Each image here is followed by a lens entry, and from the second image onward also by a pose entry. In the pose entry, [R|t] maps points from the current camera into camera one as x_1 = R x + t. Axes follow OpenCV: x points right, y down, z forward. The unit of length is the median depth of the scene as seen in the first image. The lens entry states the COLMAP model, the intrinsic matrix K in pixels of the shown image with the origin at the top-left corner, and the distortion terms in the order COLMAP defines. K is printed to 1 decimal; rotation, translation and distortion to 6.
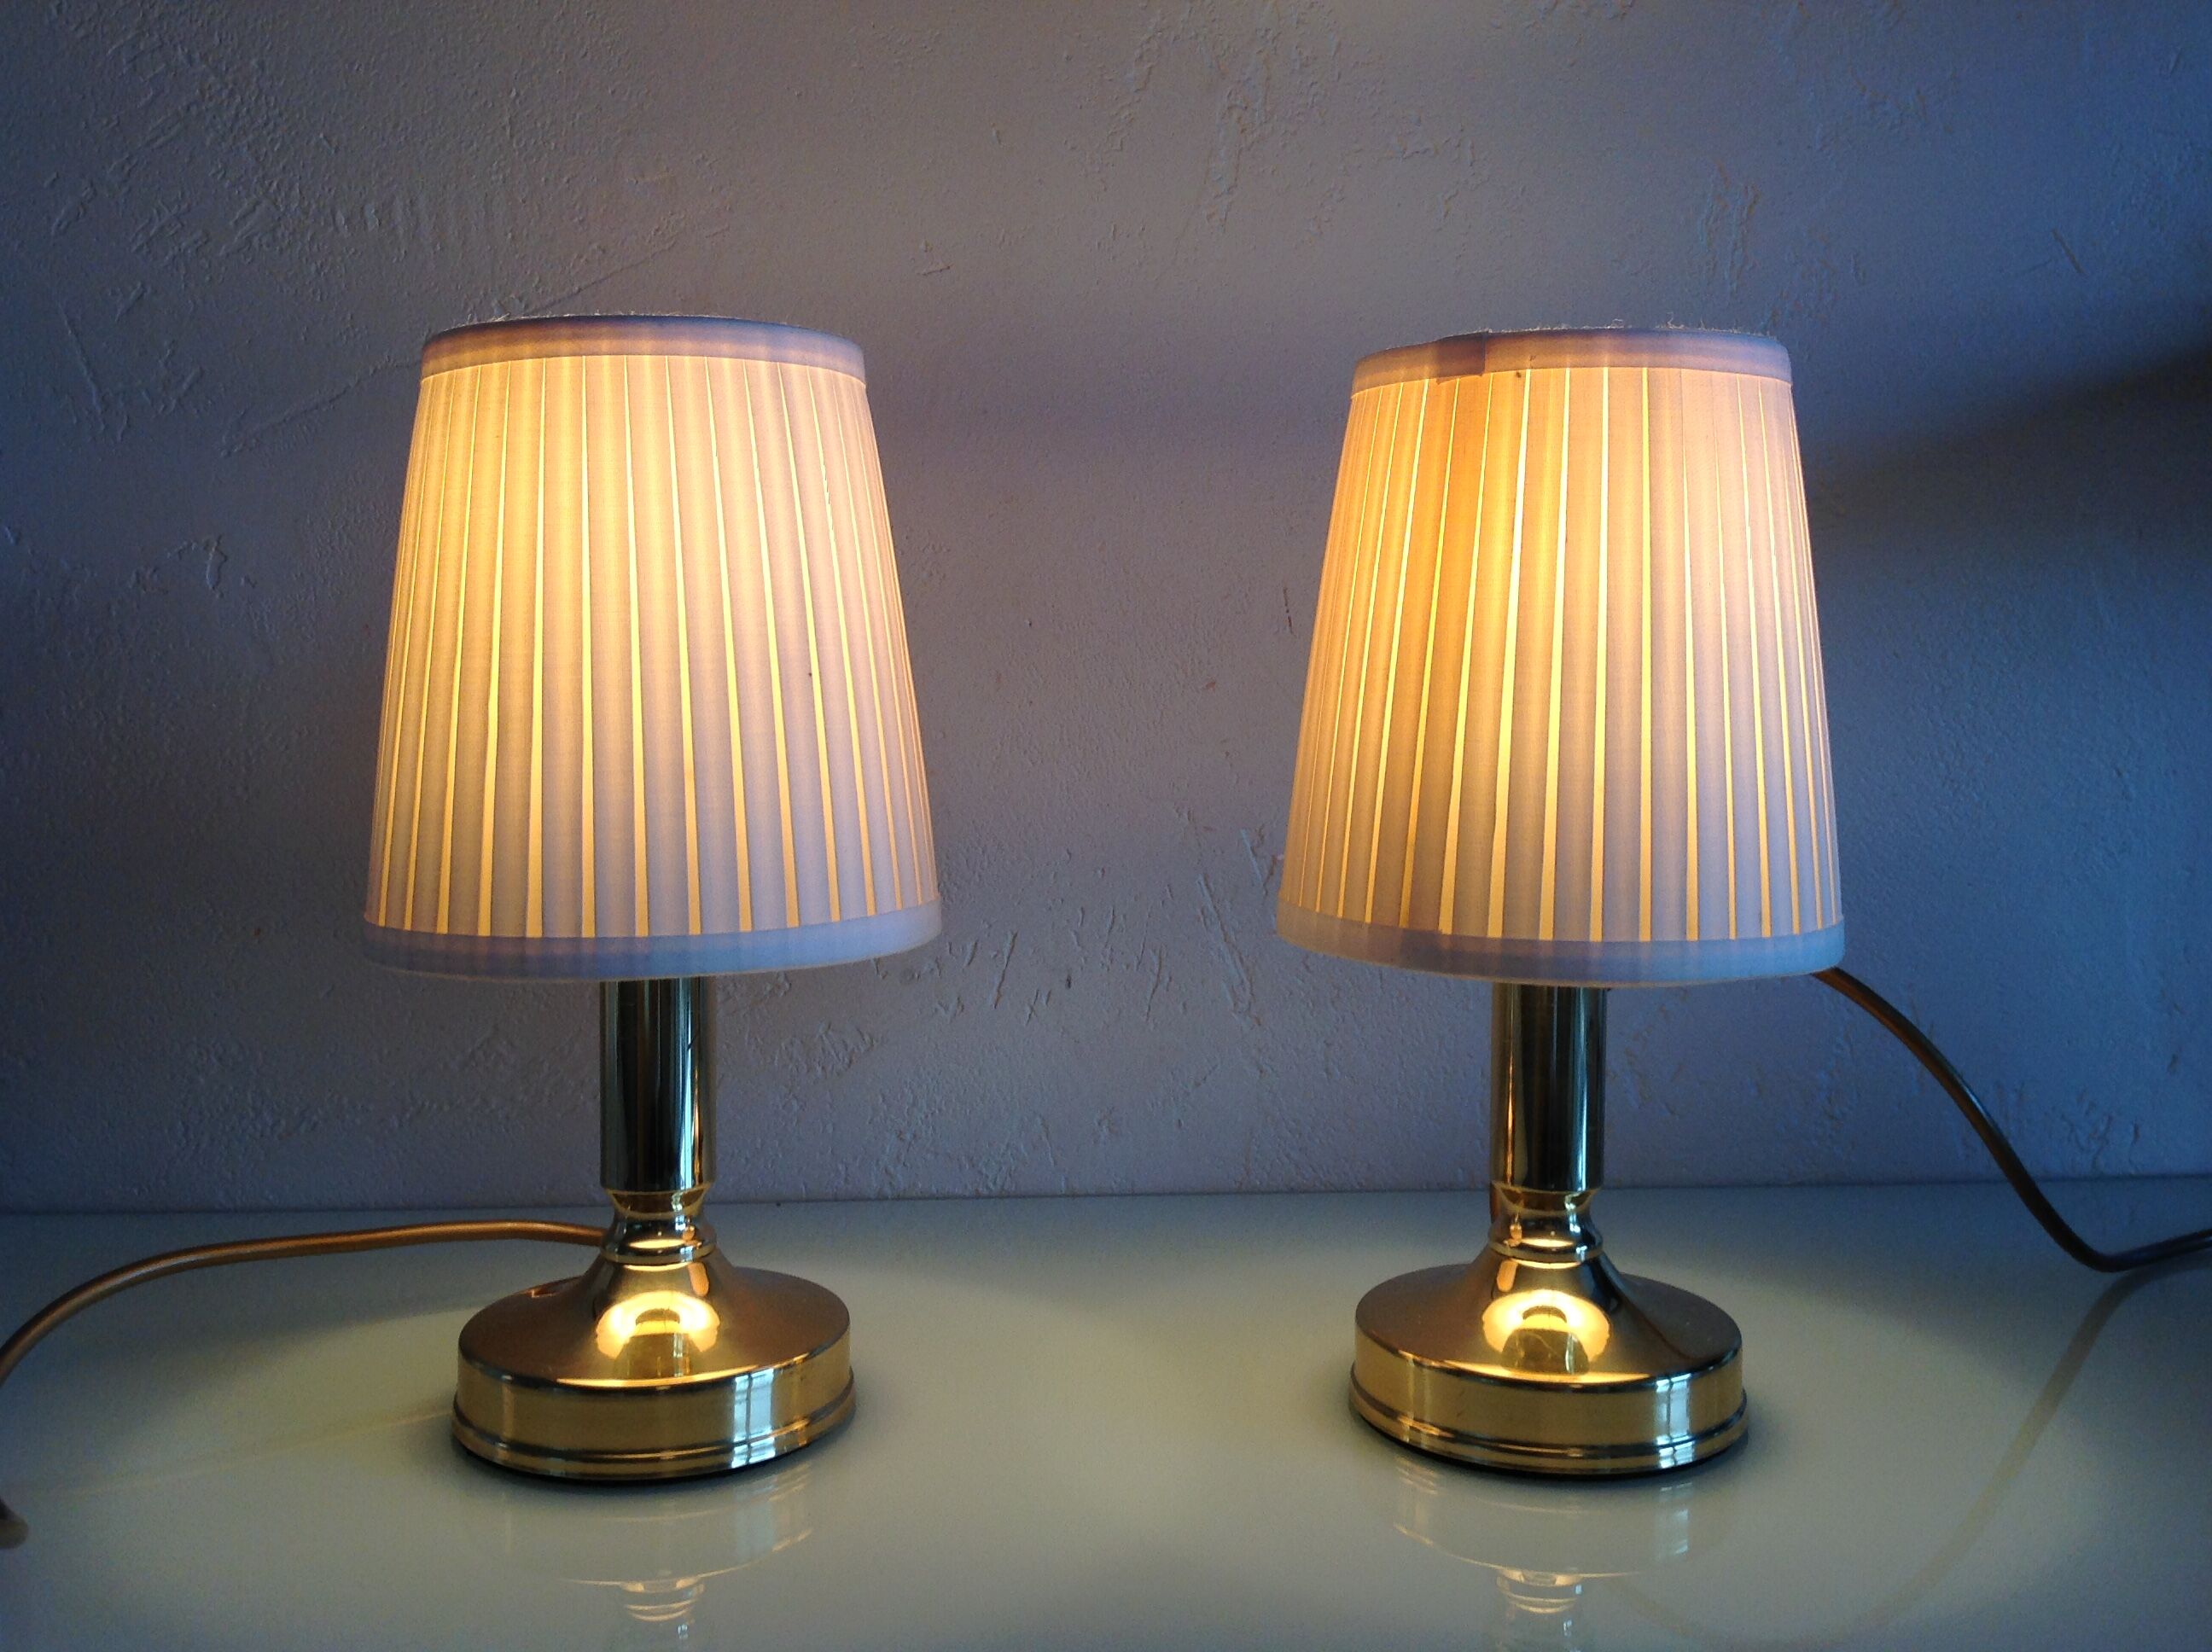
lens RADIAL K [[2146.3, 0, 1098.3], [0, 2146.3, 835.9], [0, 0, 1]] dist [0.024694, 0.000000]
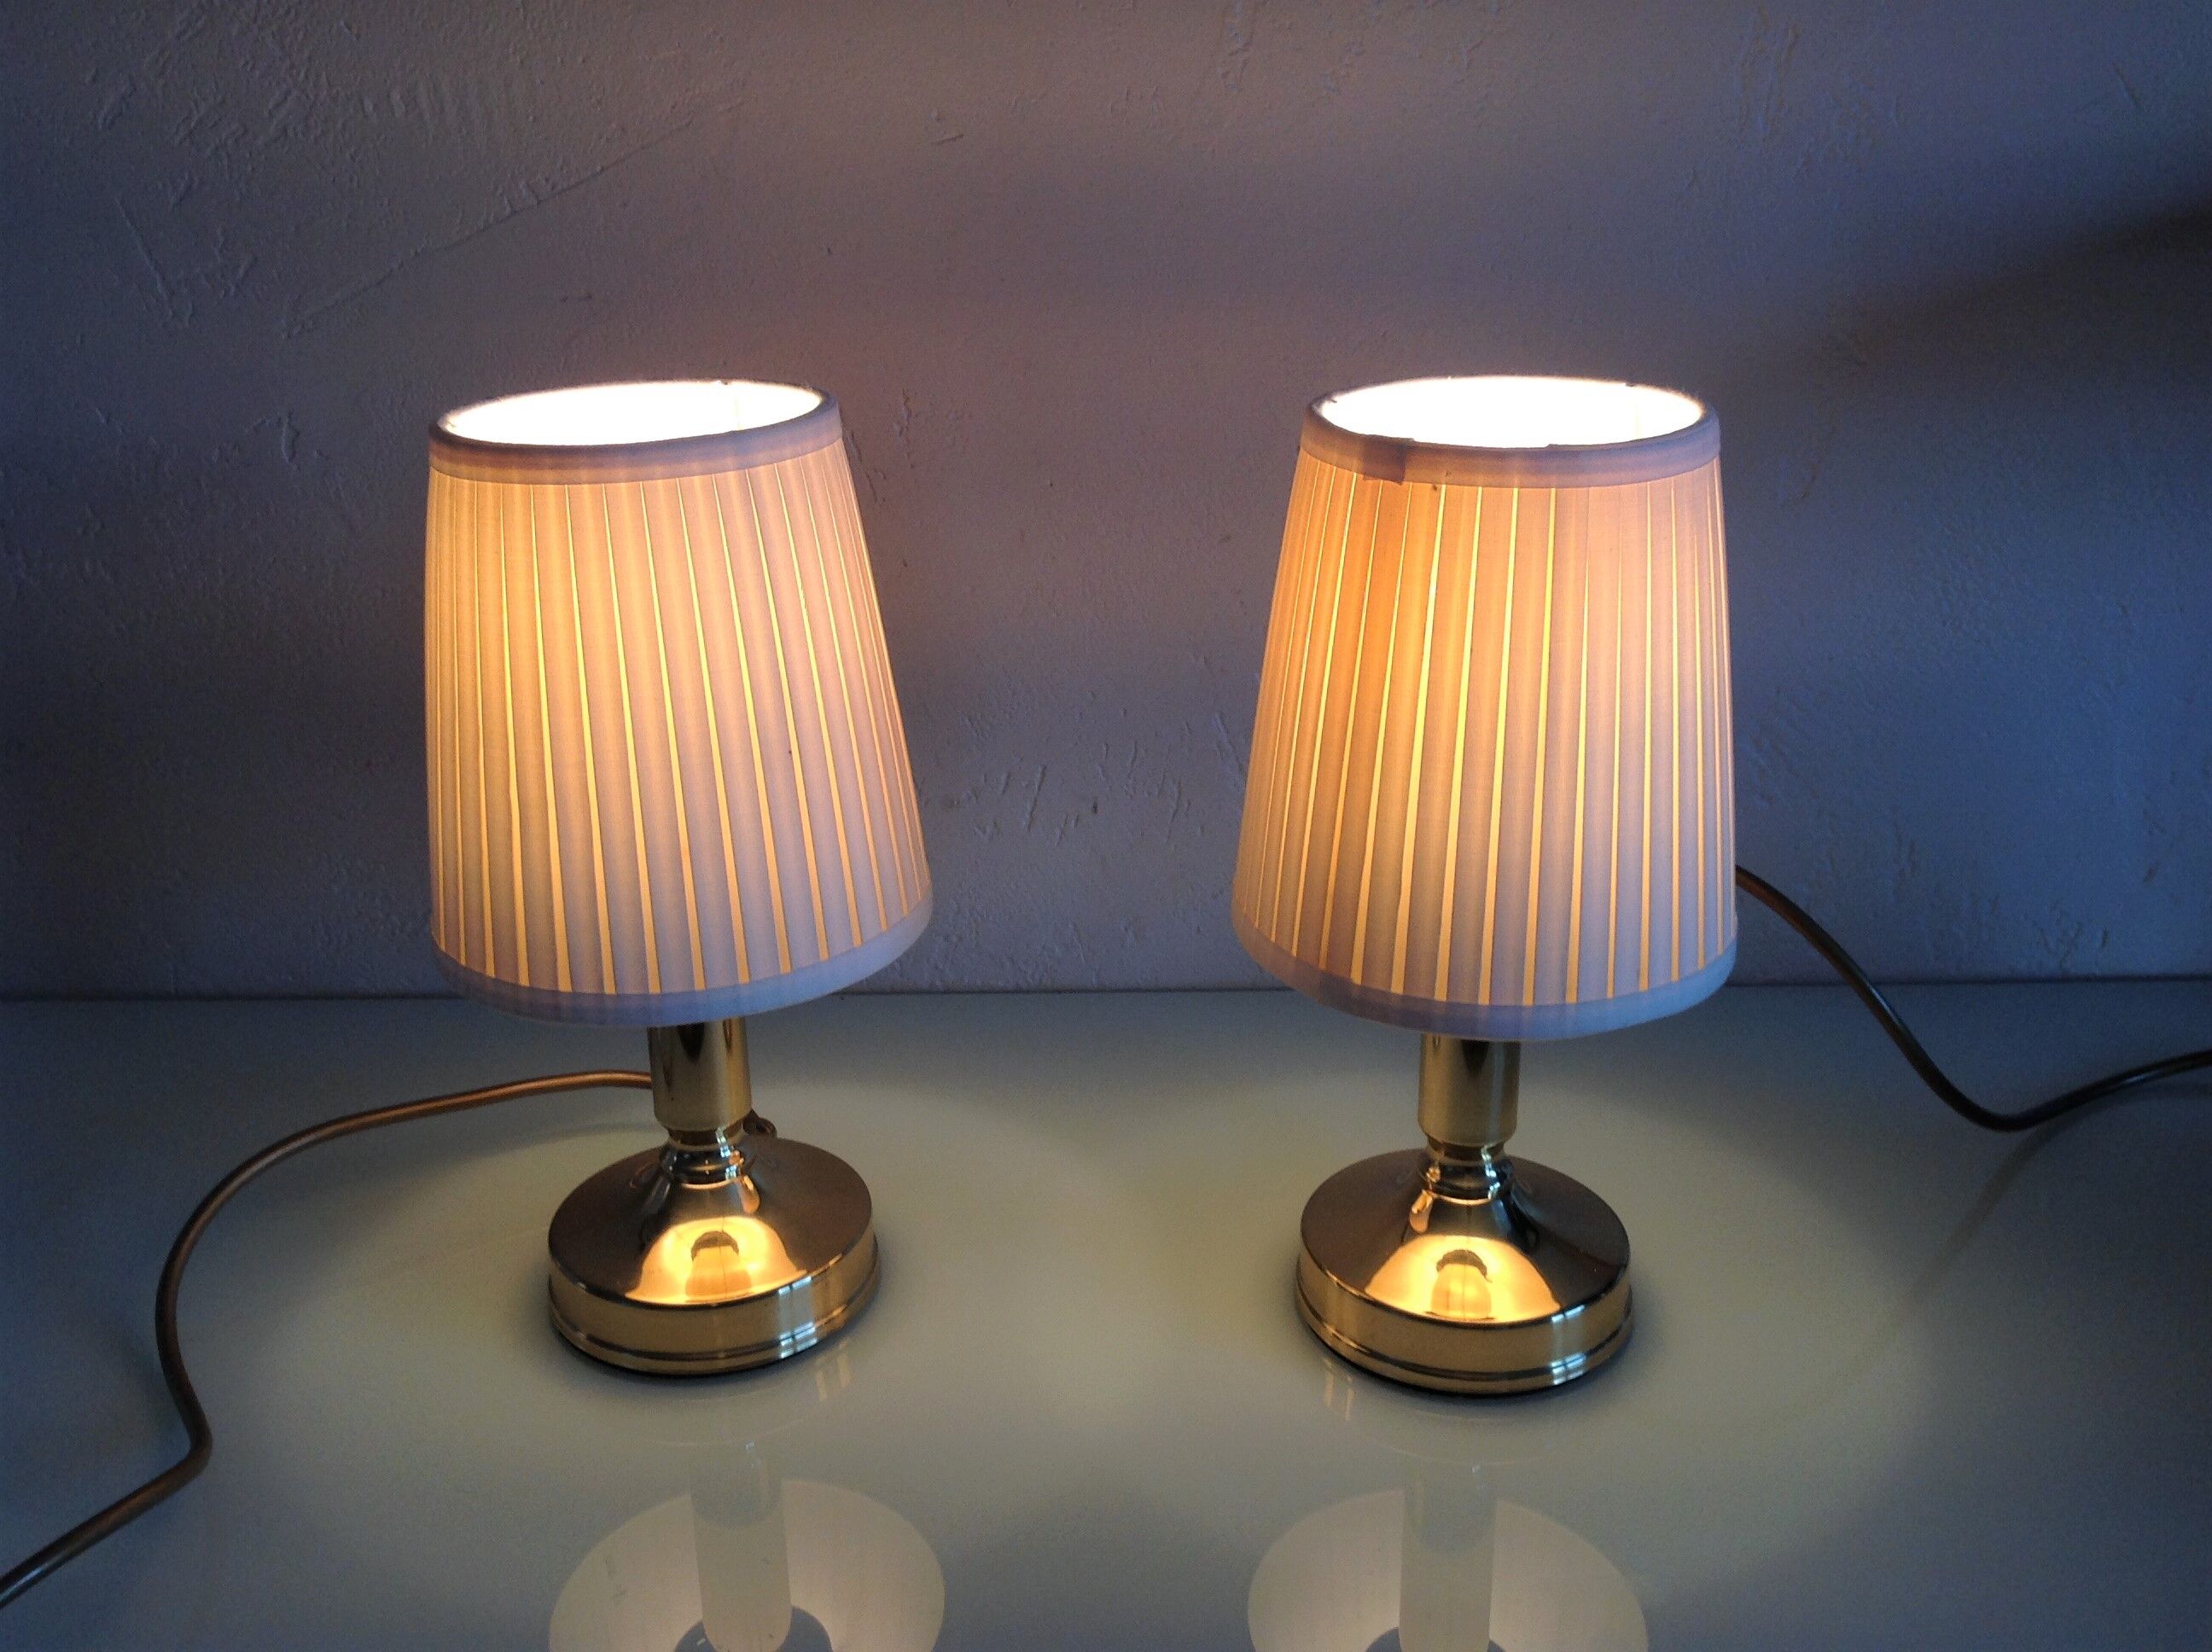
lens RADIAL K [[2146.3, 0, 1097.0], [0, 2146.3, 847.7], [0, 0, 1]] dist [0.024694, 0.000000]
pose [[0.996777, 0.011637, -0.079373, 0.111719], [0.011012, 0.960207, 0.279071, -0.329334], [0.079462, -0.279045, 0.956985, -0.070301]]
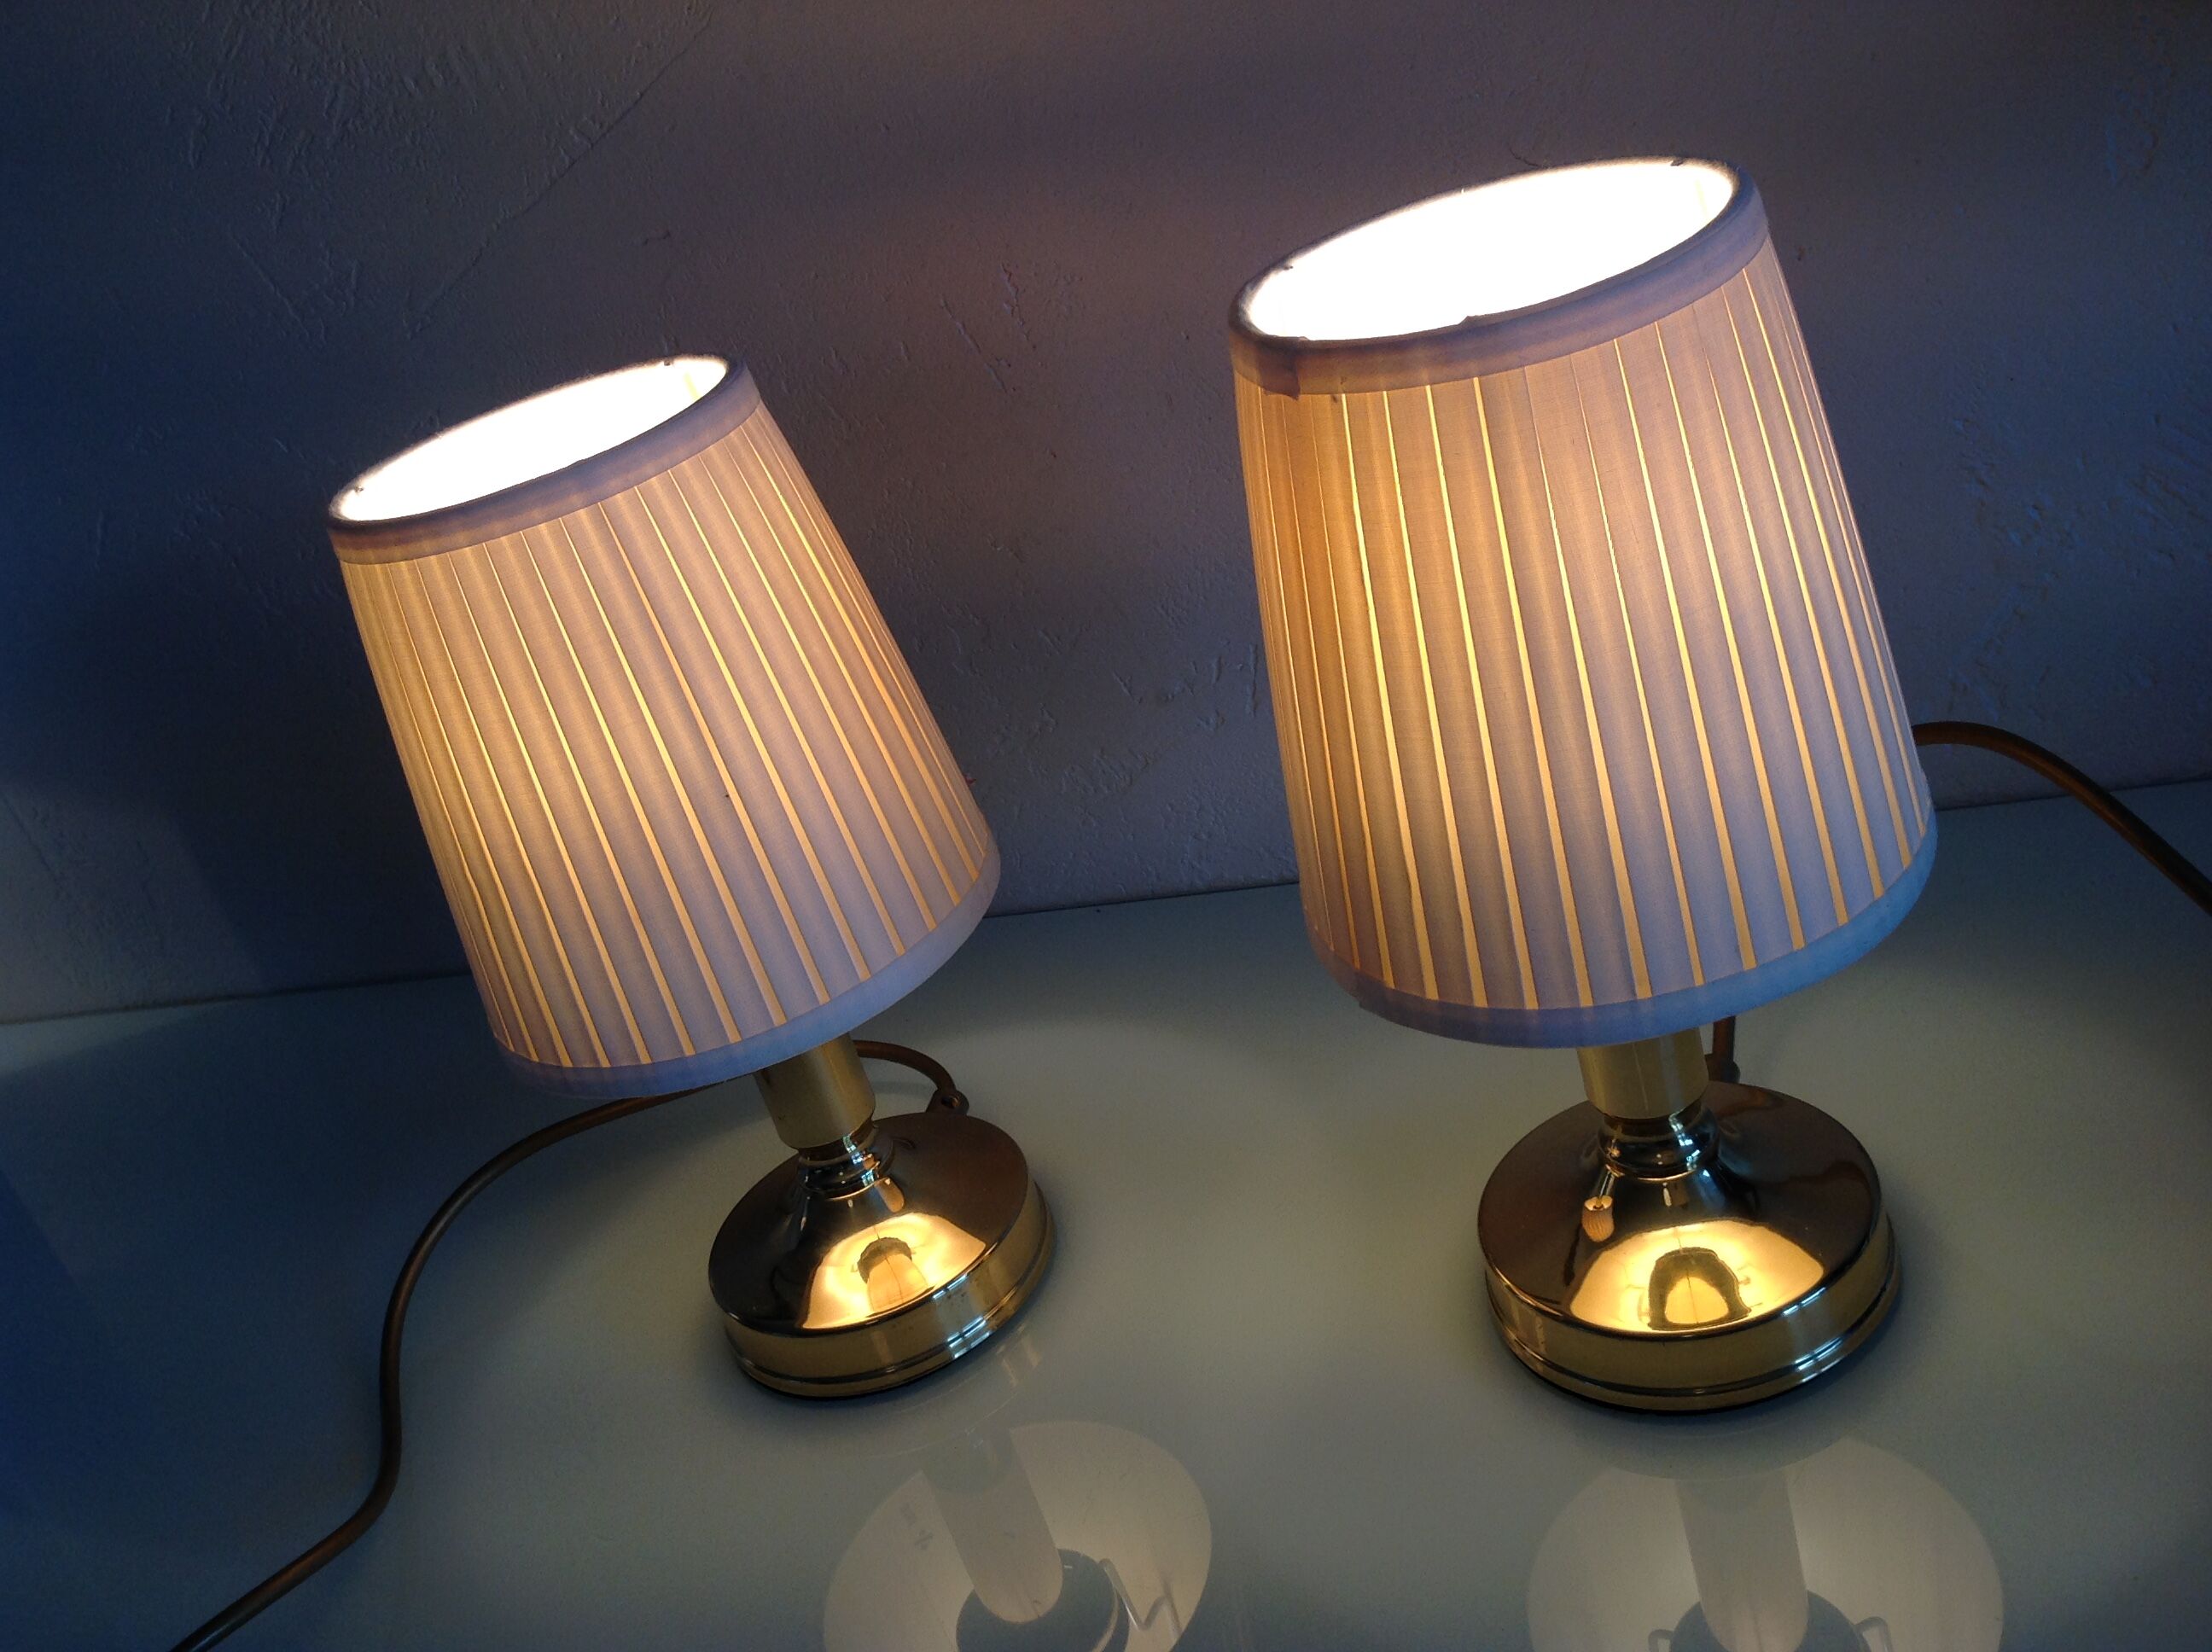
lens RADIAL K [[2146.3, 0, 1079.5], [0, 2146.3, 845.7], [0, 0, 1]] dist [0.024694, 0.000000]
pose [[0.910545, -0.083879, -0.404812, 0.409705], [0.246162, 0.896694, 0.367892, -0.373775], [0.332134, -0.434632, 0.837128, 0.199198]]
